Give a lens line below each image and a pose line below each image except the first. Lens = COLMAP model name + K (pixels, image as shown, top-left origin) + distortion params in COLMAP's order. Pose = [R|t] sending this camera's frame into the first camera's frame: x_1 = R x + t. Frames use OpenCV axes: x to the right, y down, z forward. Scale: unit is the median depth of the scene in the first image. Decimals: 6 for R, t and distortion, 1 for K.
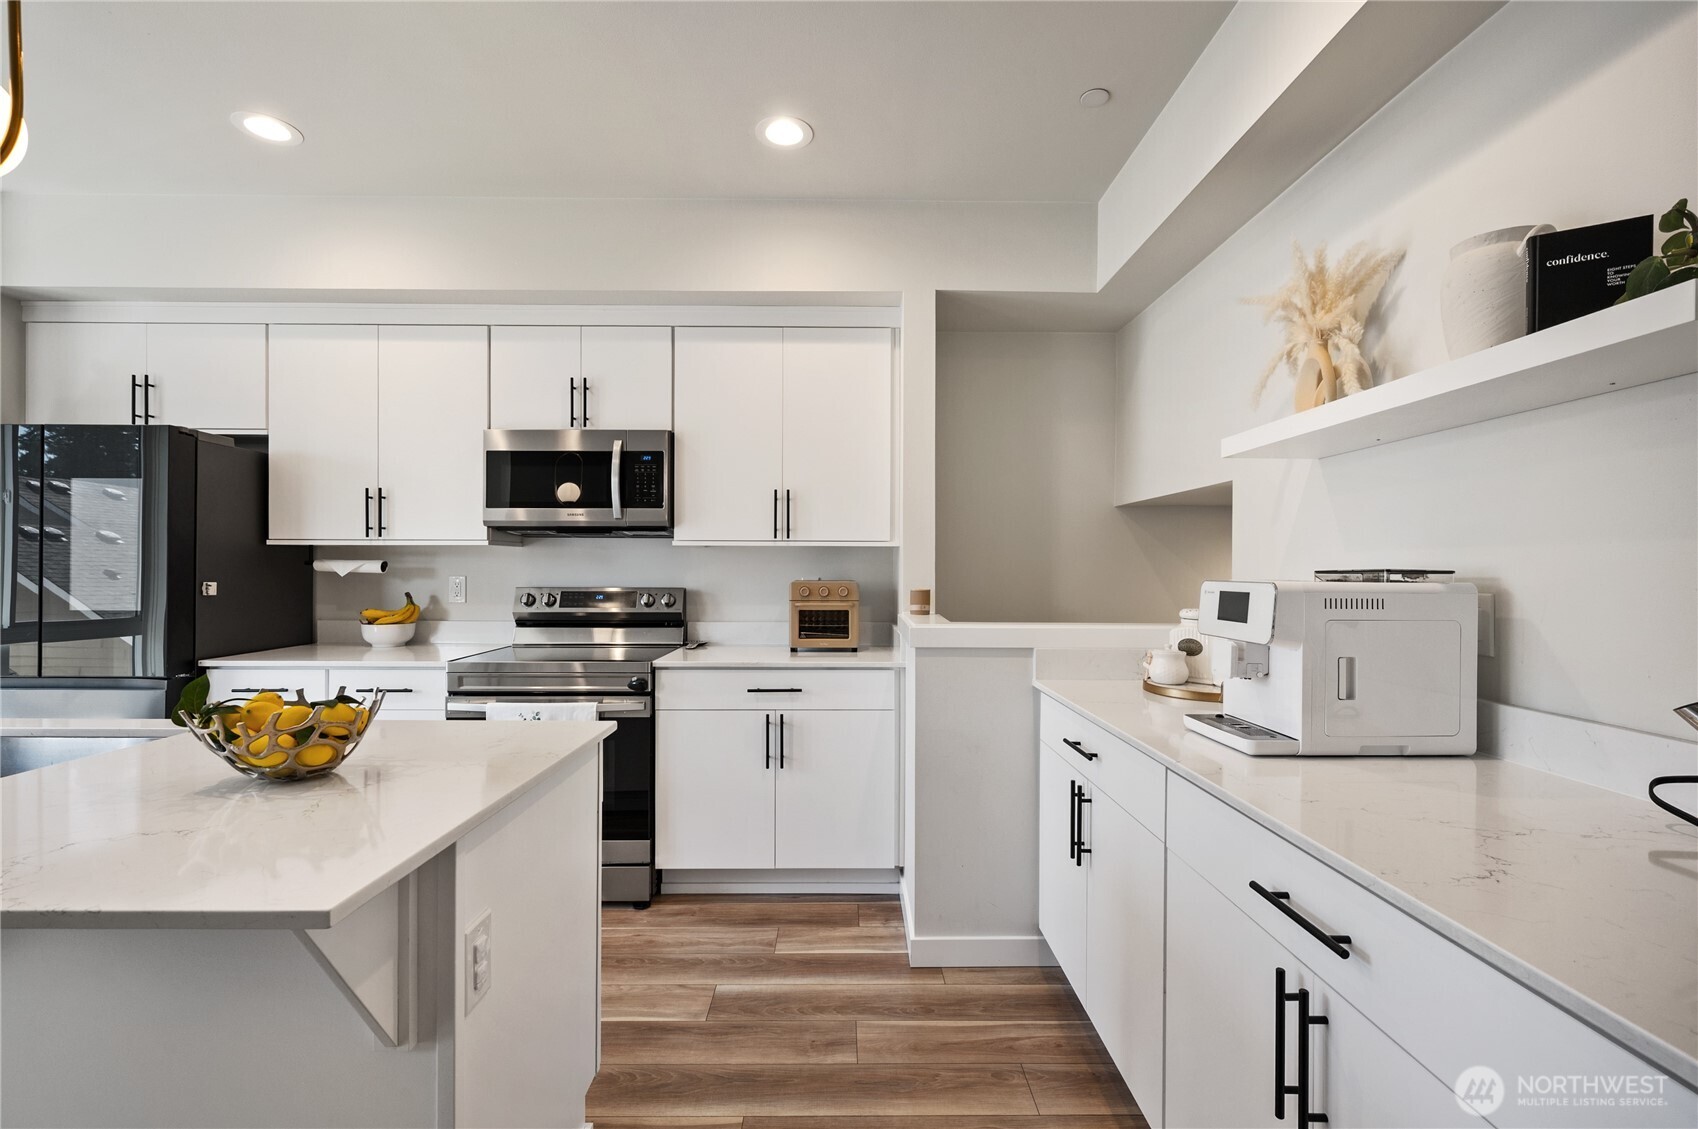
lens RADIAL K [[741.2, 0, 852.4], [0, 741.2, 553.4], [0, 0, 1]] dist [-0.000781, 0.000050]
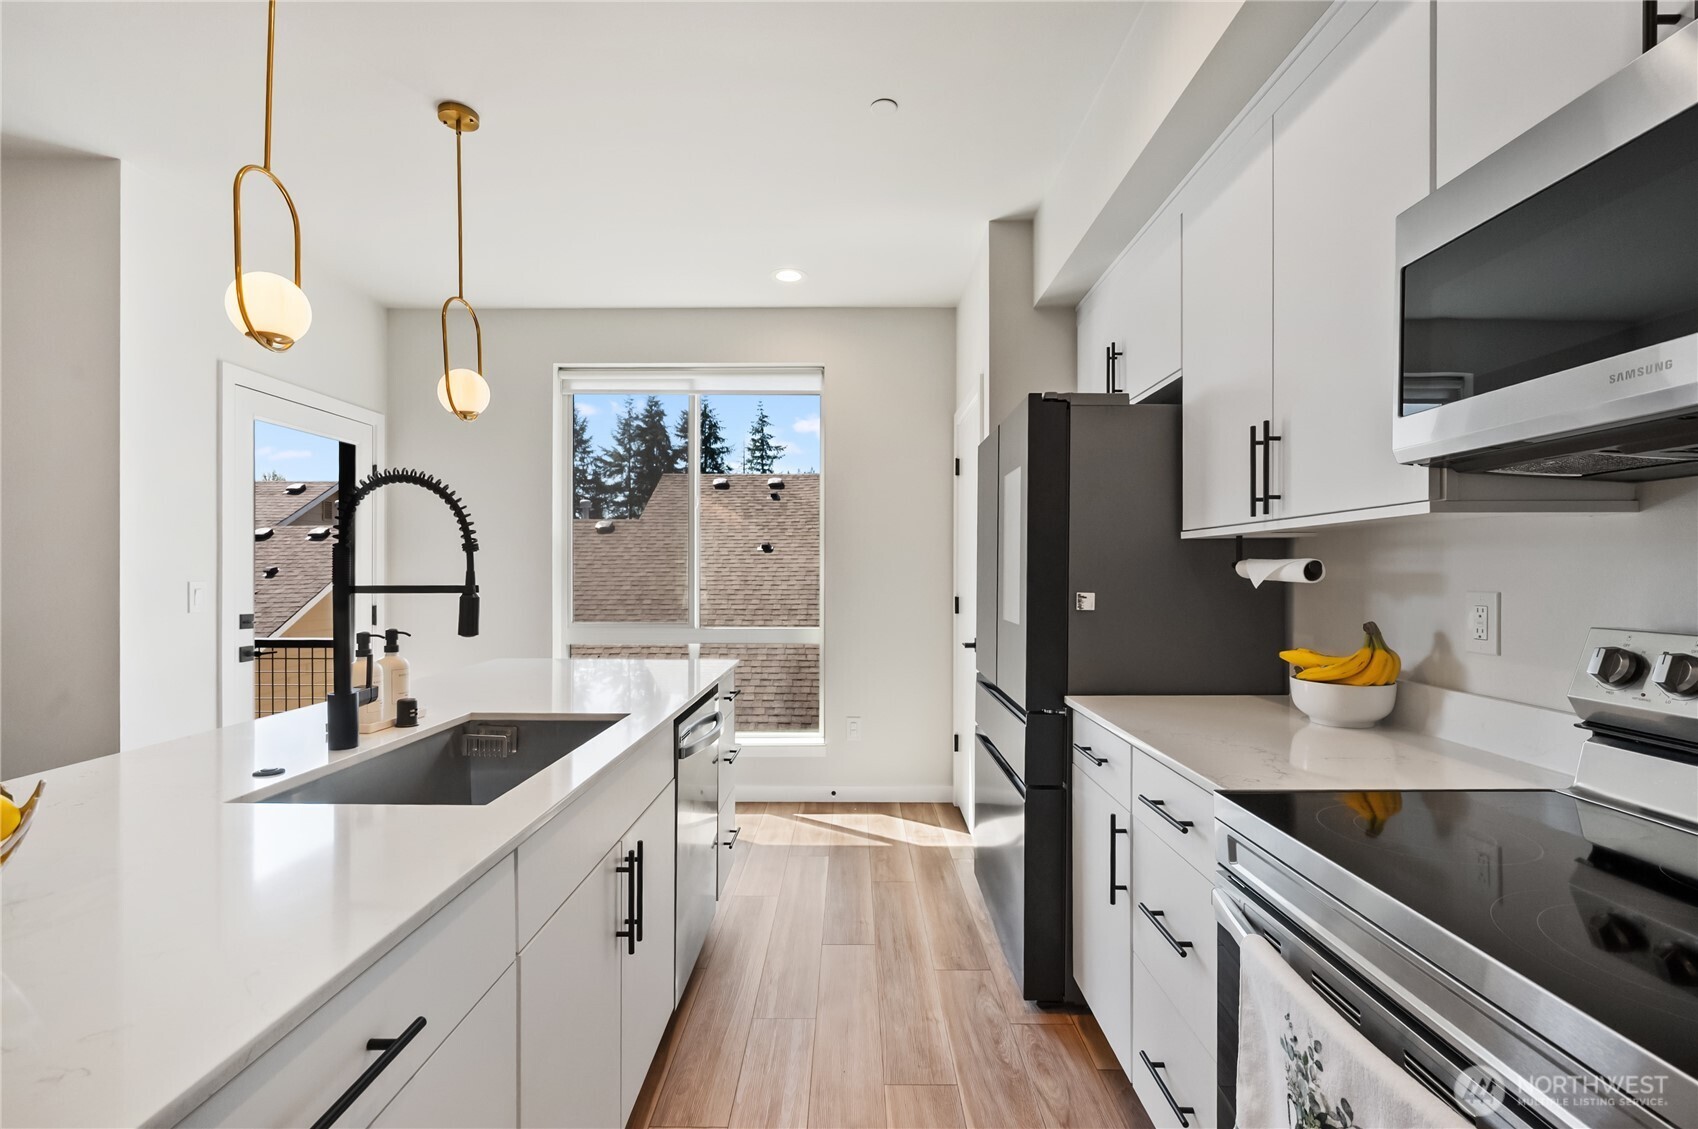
lens RADIAL K [[741.2, 0, 852.4], [0, 741.2, 553.4], [0, 0, 1]] dist [-0.000781, 0.000050]
pose [[-0.012381, -0.029171, -0.999498, -0.101181], [0.020927, 0.999348, -0.029426, 0.014605], [0.999704, -0.021280, -0.011762, 0.688553]]
